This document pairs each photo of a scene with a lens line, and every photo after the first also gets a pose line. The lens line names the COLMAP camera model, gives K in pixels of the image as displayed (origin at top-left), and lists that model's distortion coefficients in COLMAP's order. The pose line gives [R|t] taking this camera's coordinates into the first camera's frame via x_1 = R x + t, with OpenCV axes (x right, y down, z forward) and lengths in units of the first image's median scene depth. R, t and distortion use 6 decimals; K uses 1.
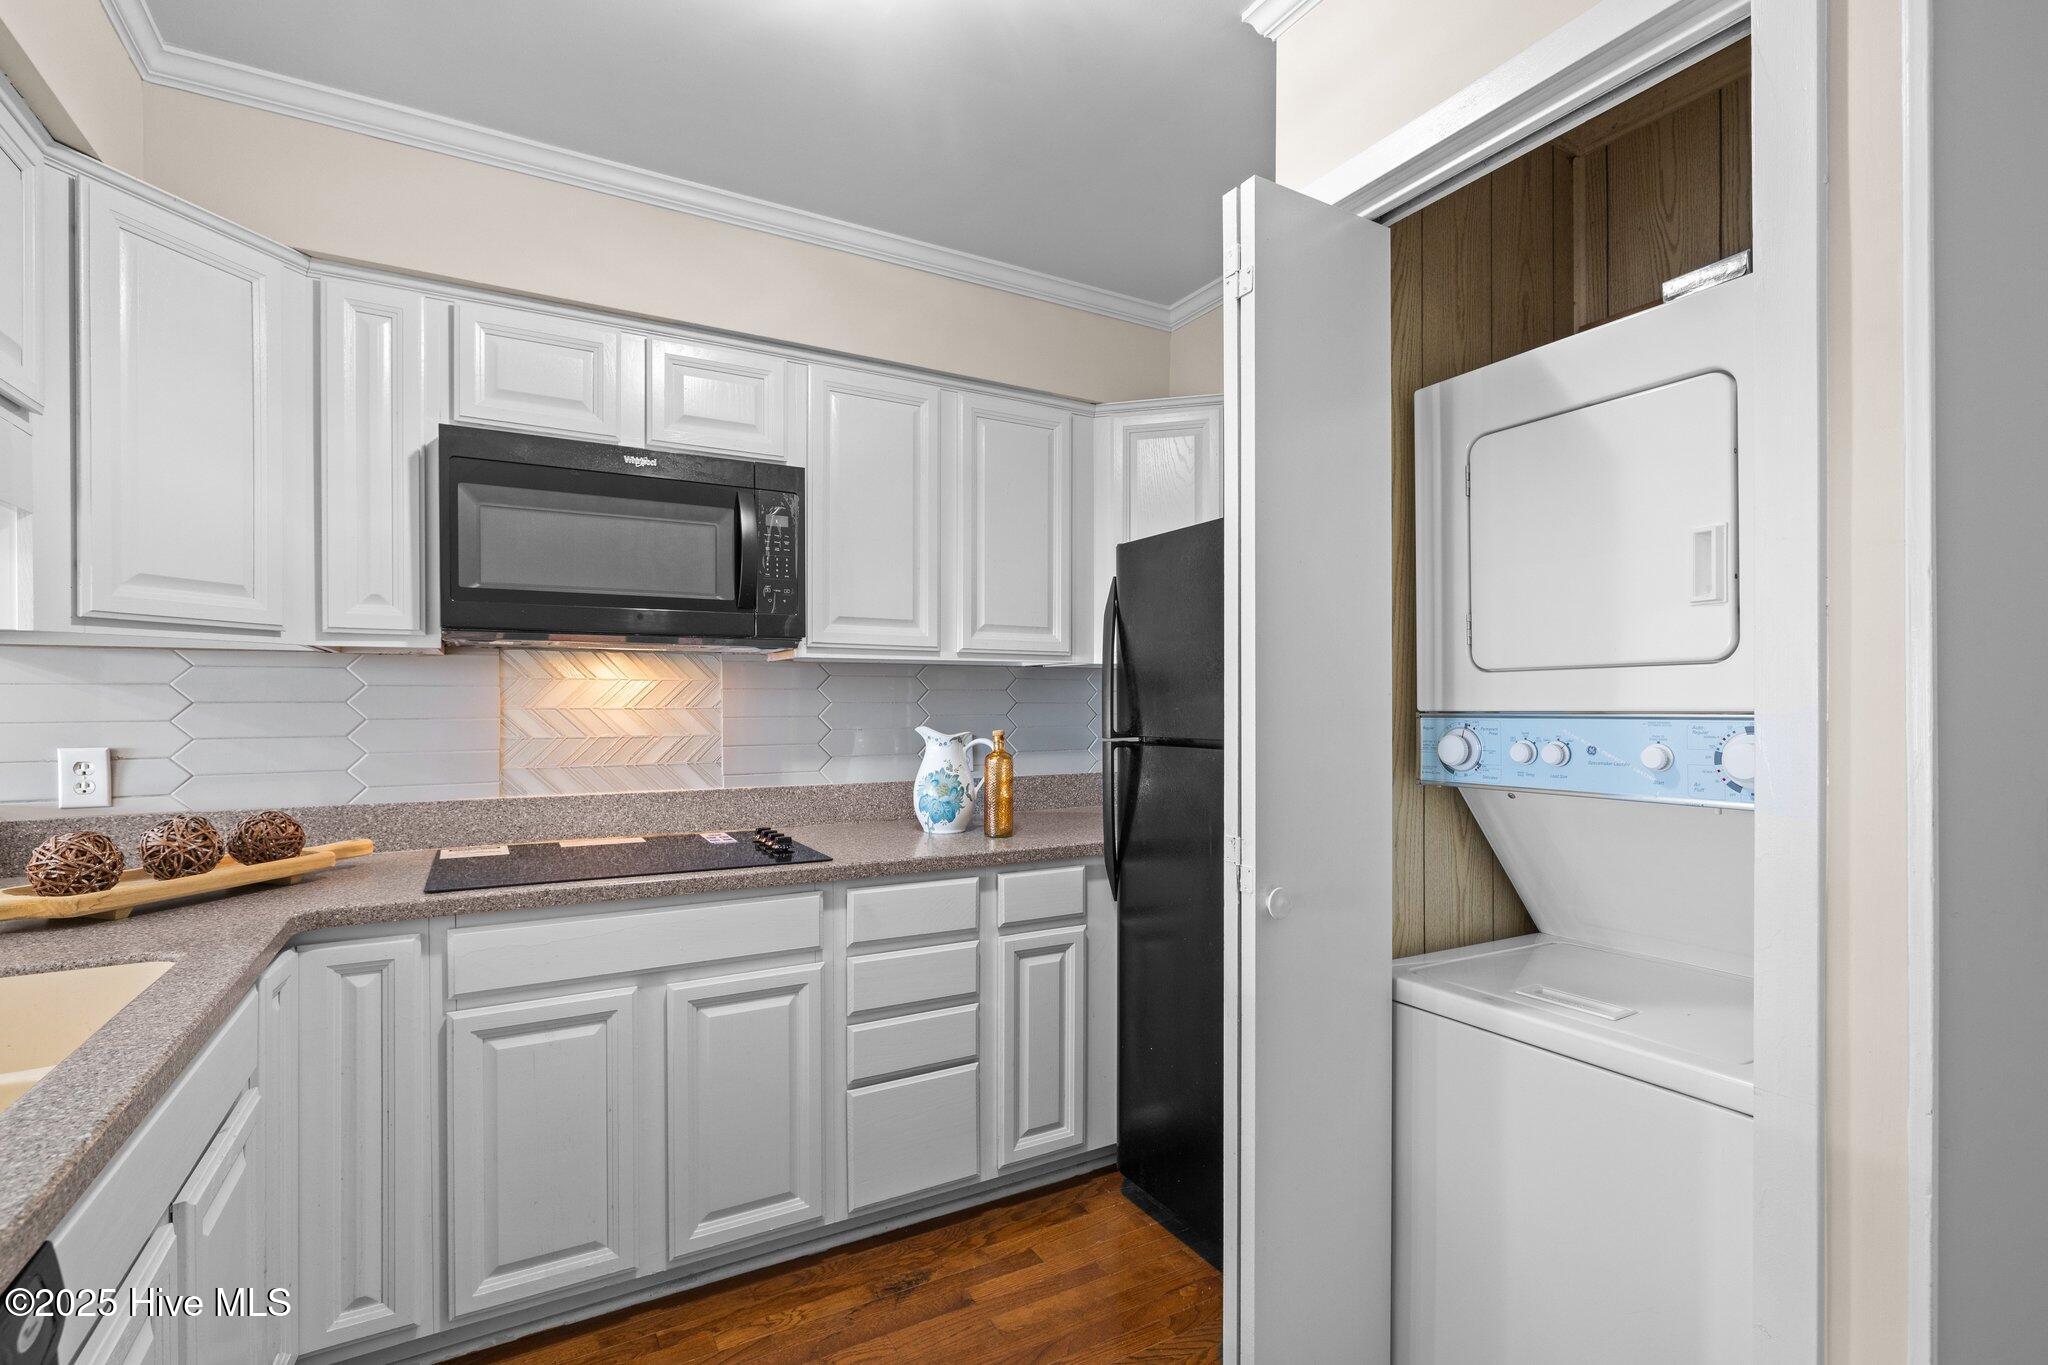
lens RADIAL K [[921.3, 0, 1020.3], [0, 921.3, 708.4], [0, 0, 1]] dist [-0.010033, 0.001931]
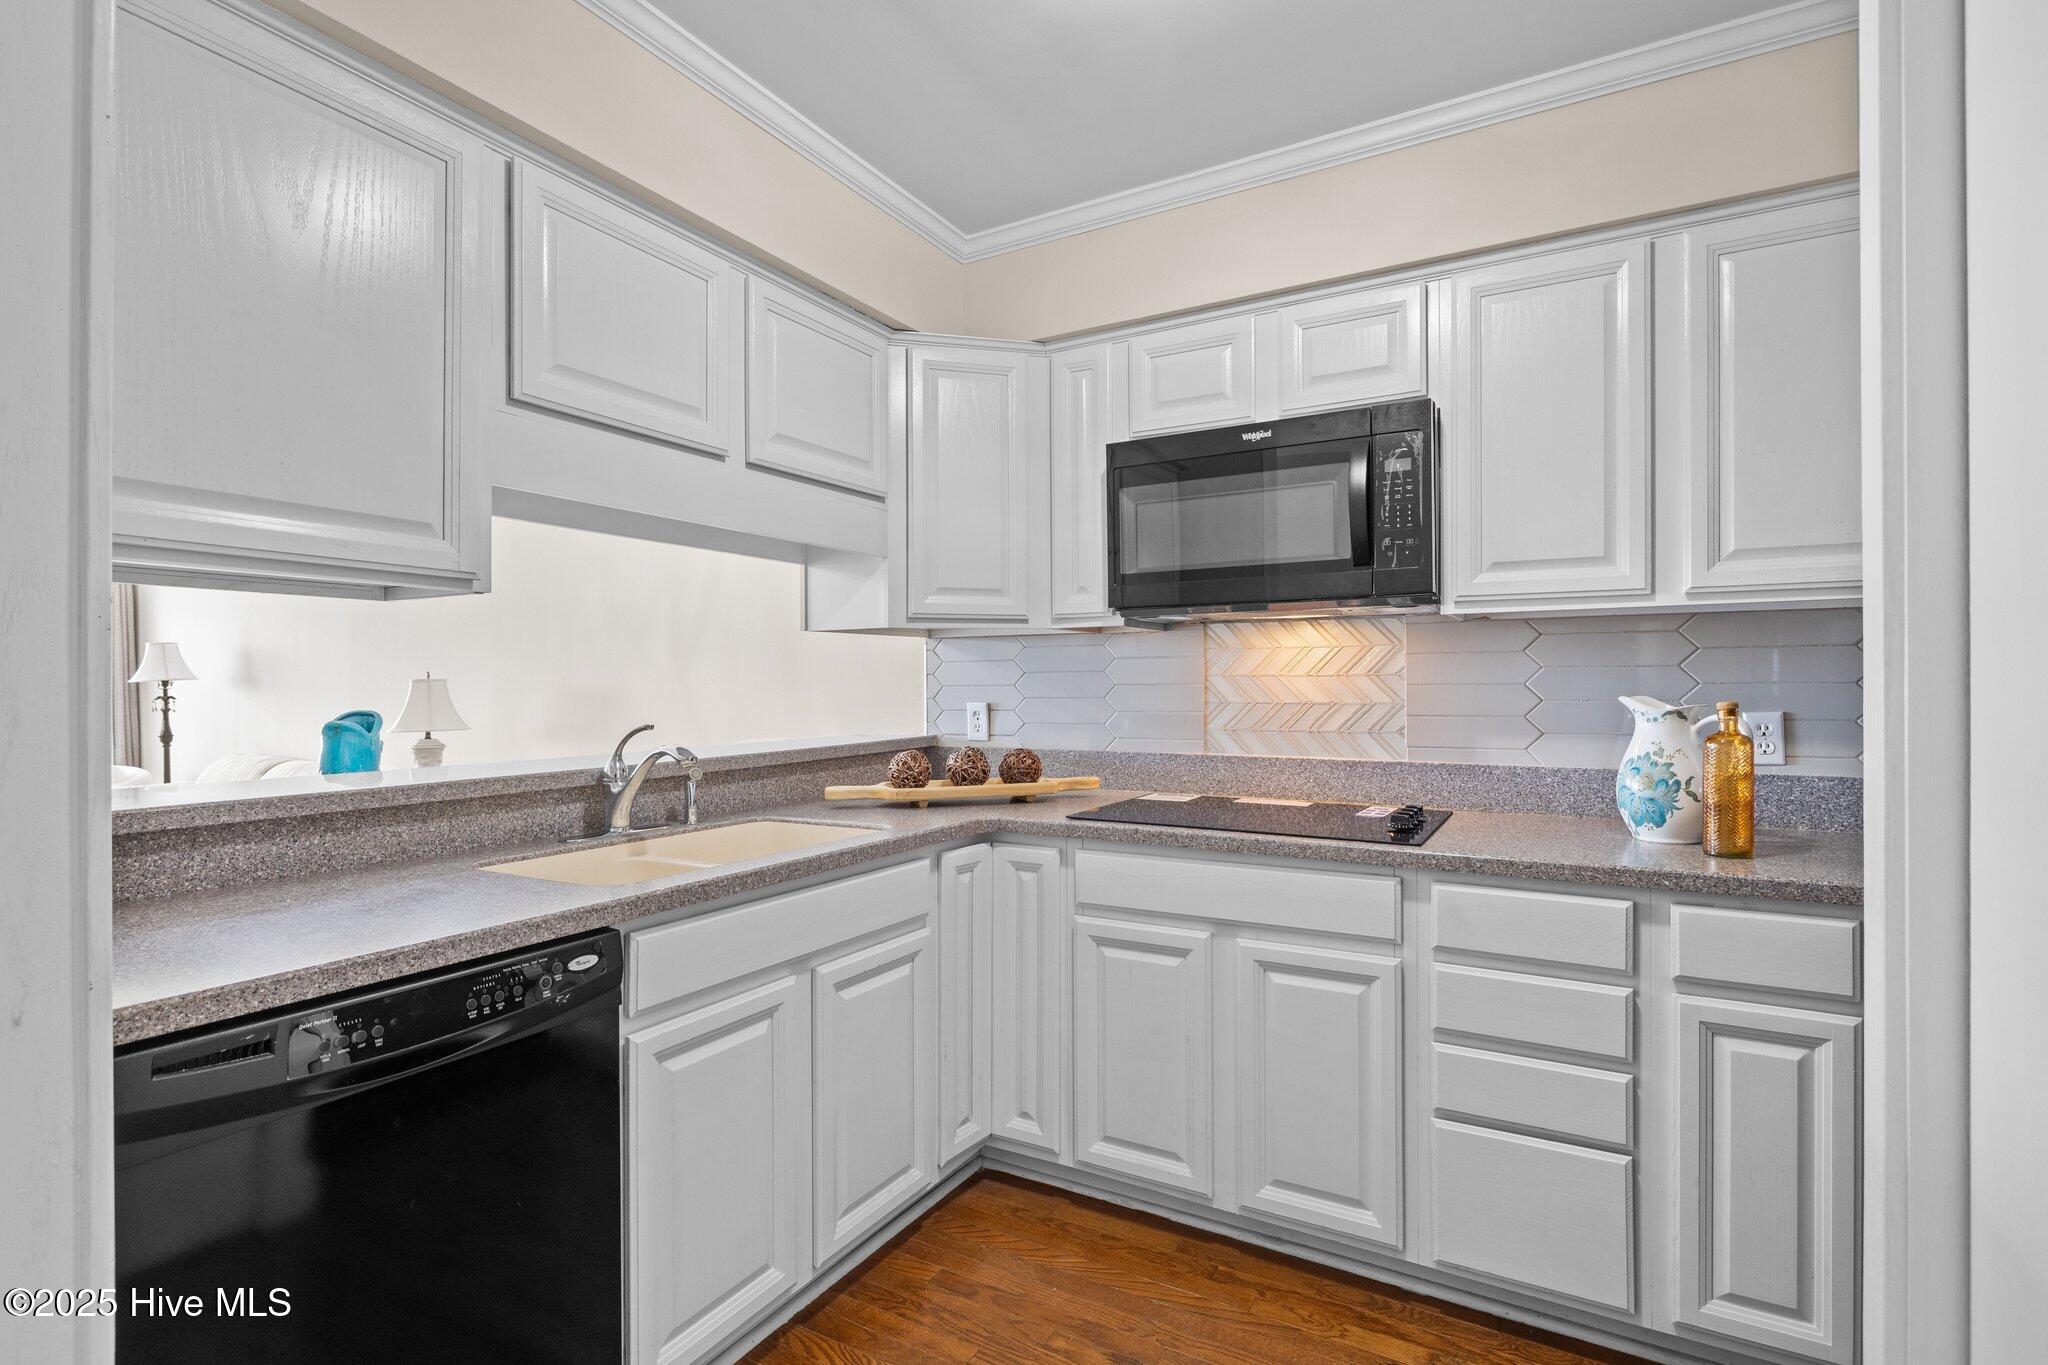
lens RADIAL K [[978.0, 0, 1029.1], [0, 978.0, 682.0], [0, 0, 1]] dist [-0.006450, 0.000559]
pose [[0.507022, -0.002379, -0.861930, 0.431449], [0.000387, 0.999997, -0.002532, 0.013216], [0.861933, 0.000950, 0.507022, 0.229017]]
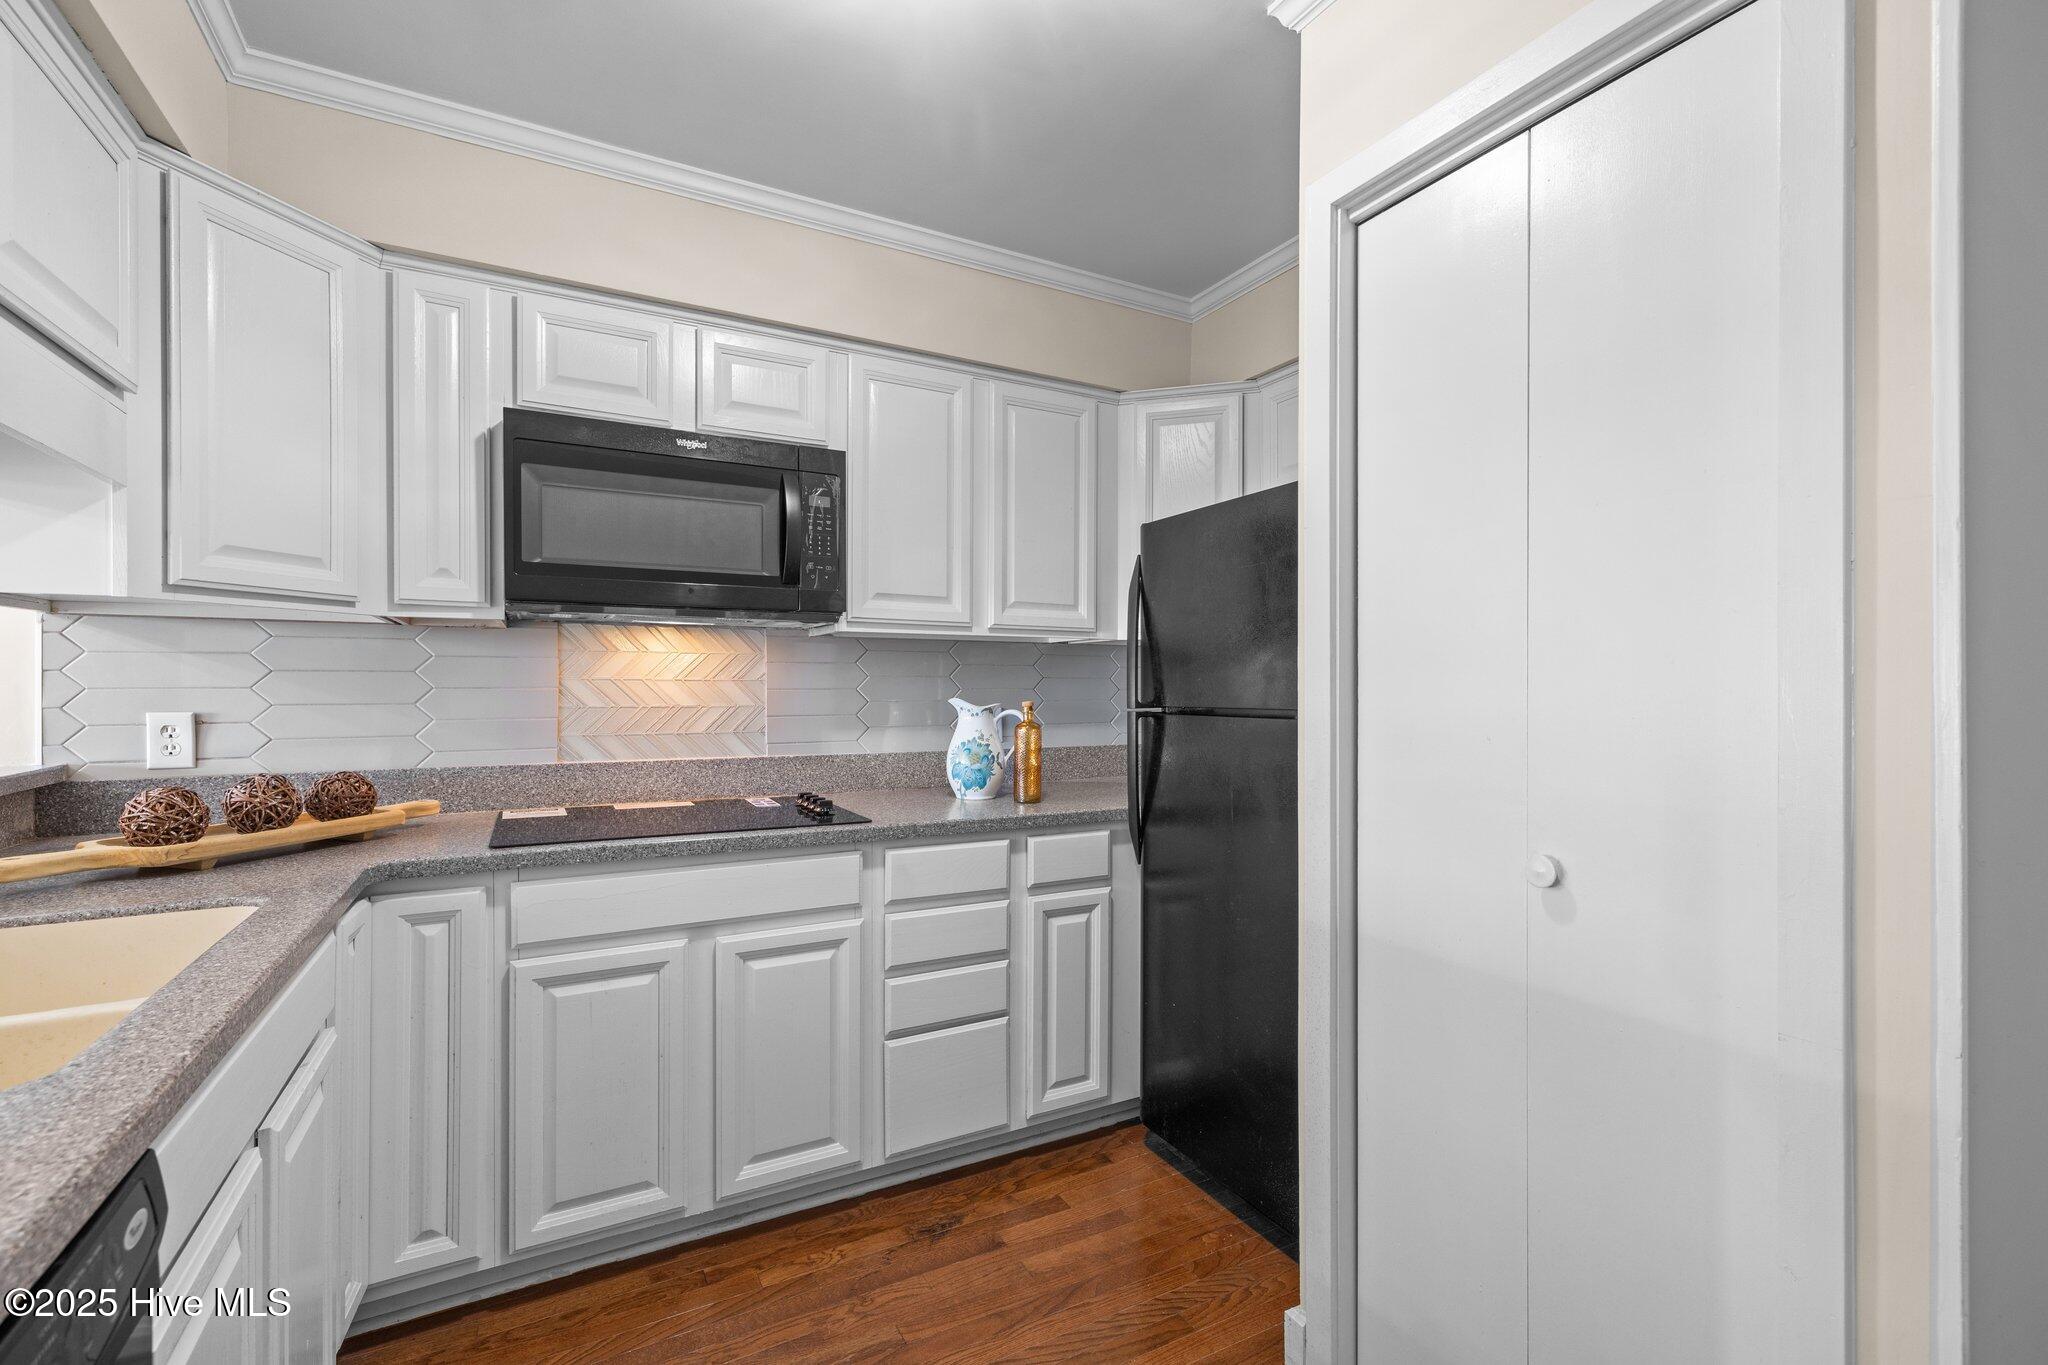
lens RADIAL K [[875.2, 0, 1022.4], [0, 875.2, 690.0], [0, 0, 1]] dist [-0.000185, 0.000435]
pose [[0.999779, 0.002405, -0.020877, -0.011372], [-0.002459, 0.999994, -0.002557, 0.016831], [0.020871, 0.002608, 0.999779, 0.001091]]
